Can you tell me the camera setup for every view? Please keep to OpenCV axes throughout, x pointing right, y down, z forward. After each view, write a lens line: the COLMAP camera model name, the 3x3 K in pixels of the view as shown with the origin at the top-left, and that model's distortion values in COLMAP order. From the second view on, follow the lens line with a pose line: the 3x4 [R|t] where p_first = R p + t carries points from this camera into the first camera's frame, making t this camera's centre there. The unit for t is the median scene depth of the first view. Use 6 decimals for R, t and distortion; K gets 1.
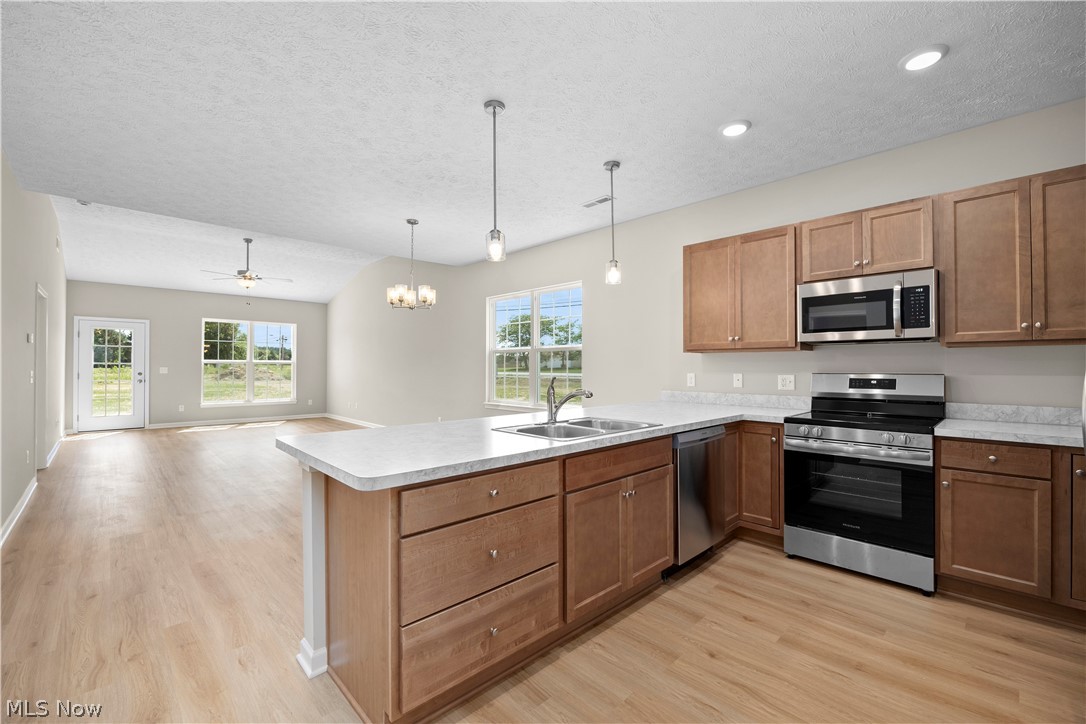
lens RADIAL K [[454.0, 0, 543.0], [0, 454.0, 362.0], [0, 0, 1]] dist [-0.013447, 0.000096]
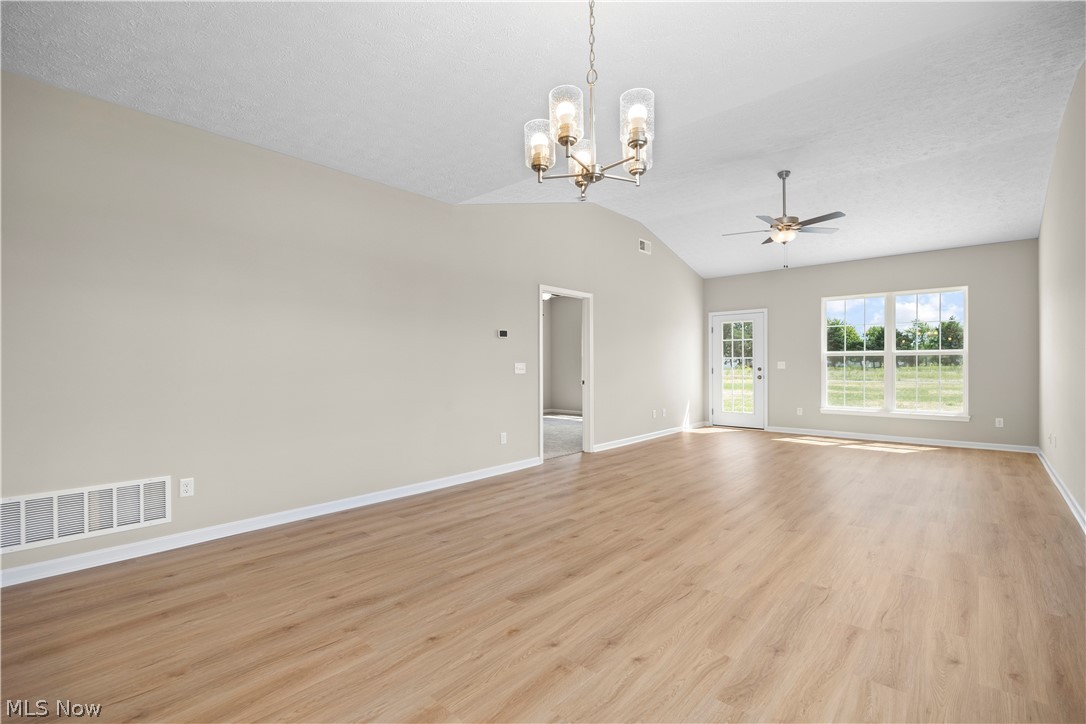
lens RADIAL K [[484.7, 0, 544.0], [0, 484.7, 361.5], [0, 0, 1]] dist [-0.014226, 0.000357]
pose [[0.069740, -0.009705, -0.997518, 0.134904], [0.011790, 0.999891, -0.008904, 0.047882], [0.997496, -0.011139, 0.069846, 1.601386]]
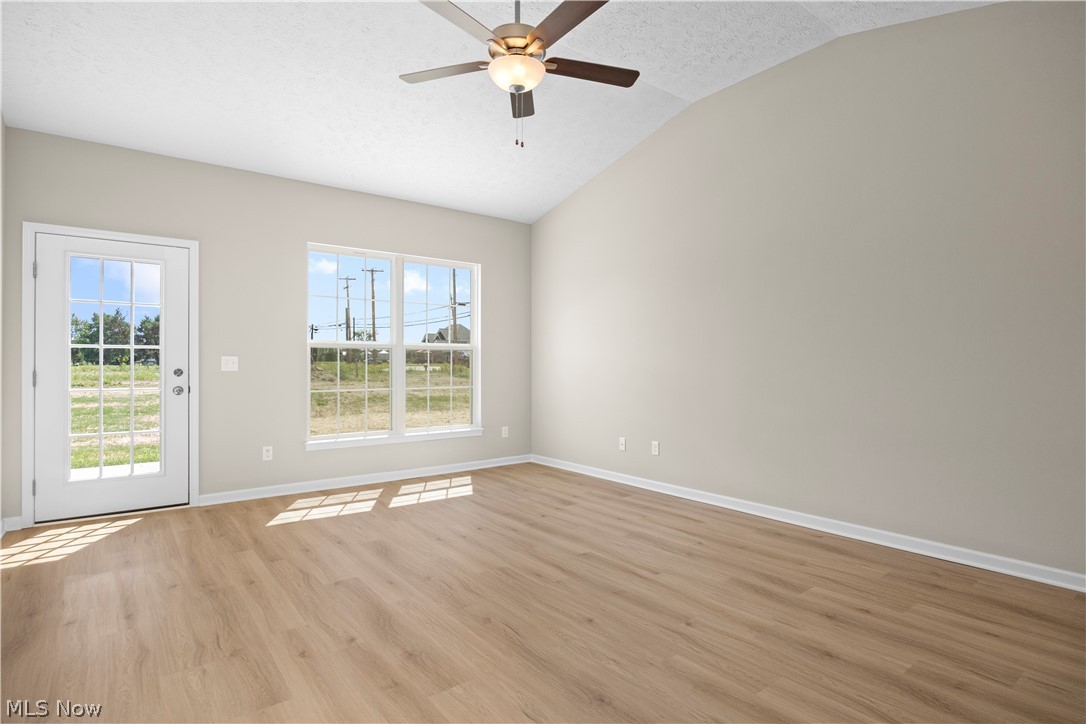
lens RADIAL K [[554.1, 0, 541.7], [0, 554.1, 360.9], [0, 0, 1]] dist [-0.001194, -0.000335]
pose [[0.993064, -0.005145, -0.117464, -1.634043], [0.005472, 0.999982, 0.002465, 0.053395], [0.117449, -0.003091, 0.993074, 1.726281]]
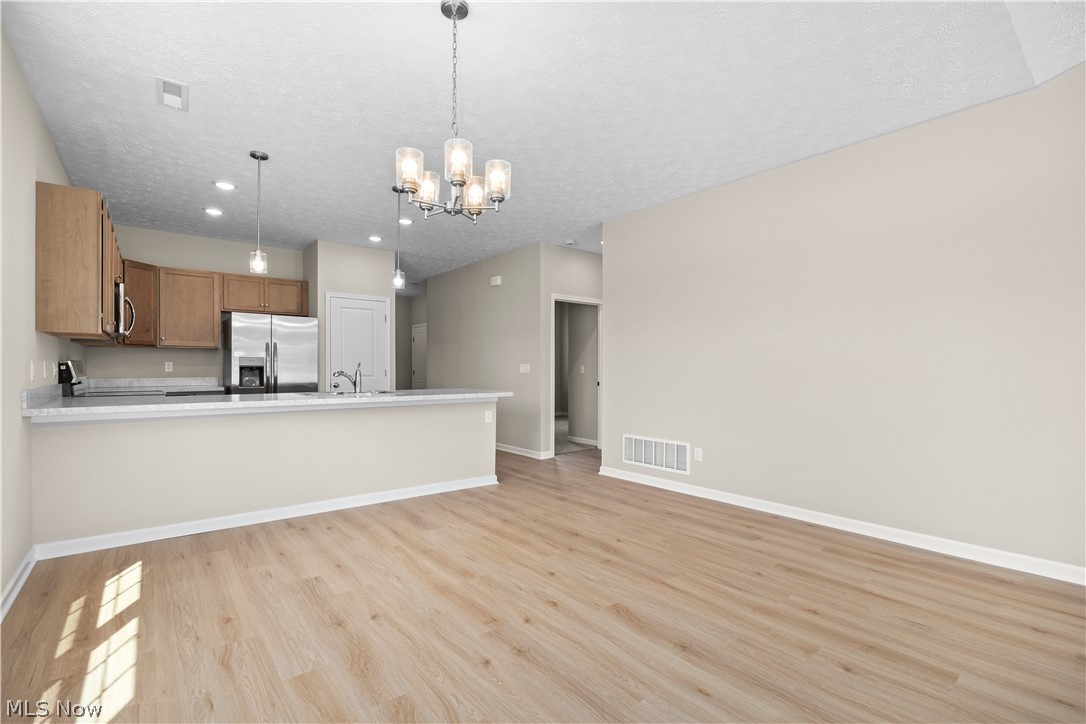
lens RADIAL K [[487.1, 0, 544.4], [0, 487.1, 373.9], [0, 0, 1]] dist [-0.017415, -0.000333]
pose [[-0.996434, -0.004723, 0.084238, -0.709170], [-0.004422, 0.999983, 0.003751, 0.058200], [-0.084254, 0.003365, -0.996439, 2.479125]]
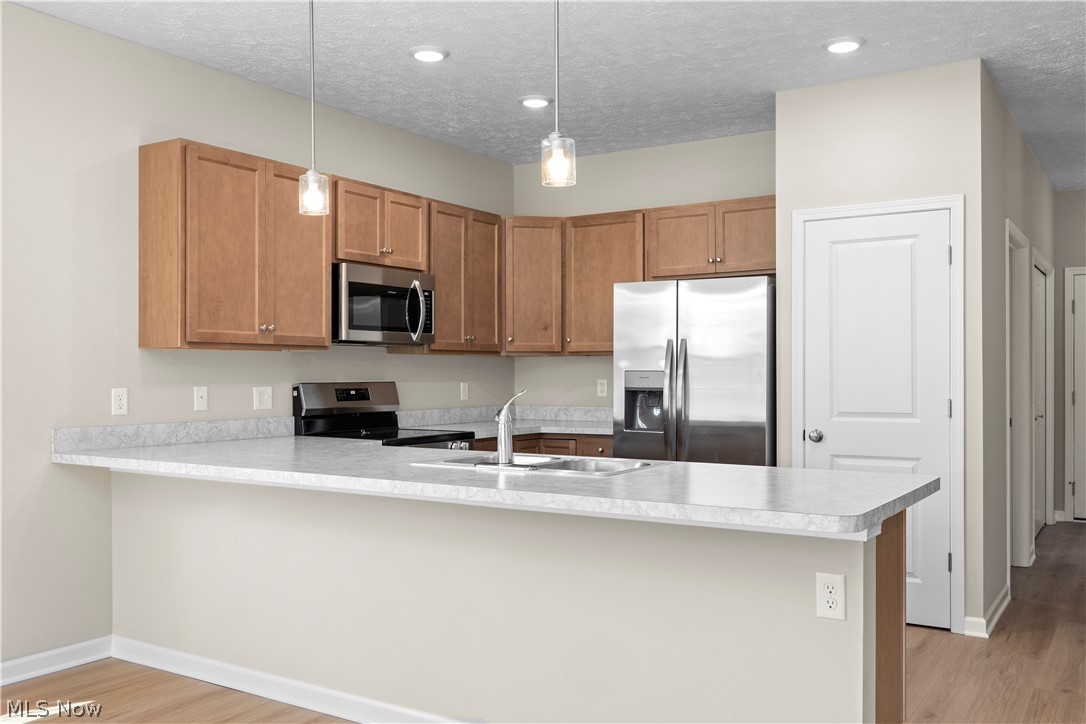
lens RADIAL K [[951.3, 0, 540.9], [0, 951.3, 376.0], [0, 0, 1]] dist [-0.005934, -0.004774]
pose [[-0.234544, -0.003297, 0.972100, -1.182469], [-0.007542, 0.999970, 0.001572, 0.010643], [-0.972076, -0.006963, -0.234562, 1.223787]]
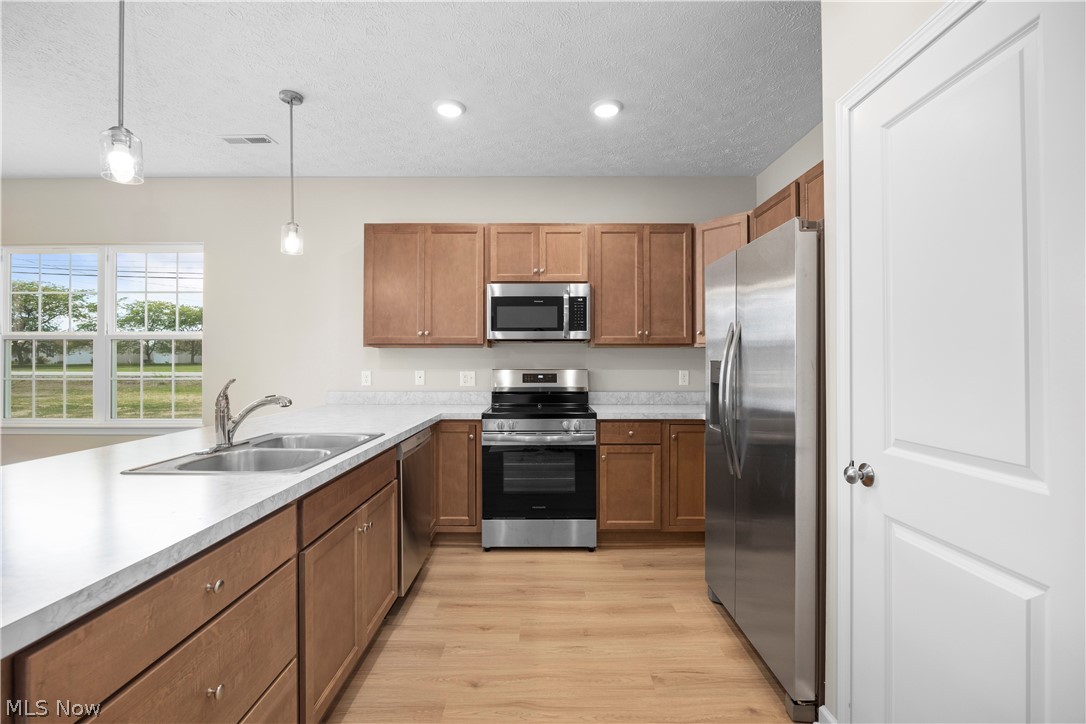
lens RADIAL K [[478.3, 0, 542.2], [0, 478.3, 359.6], [0, 0, 1]] dist [-0.014033, 0.000271]
pose [[0.693028, 0.004555, 0.720896, -0.155940], [-0.007094, 0.999975, 0.000502, 0.000769], [-0.720876, -0.005462, 0.693043, 0.180745]]
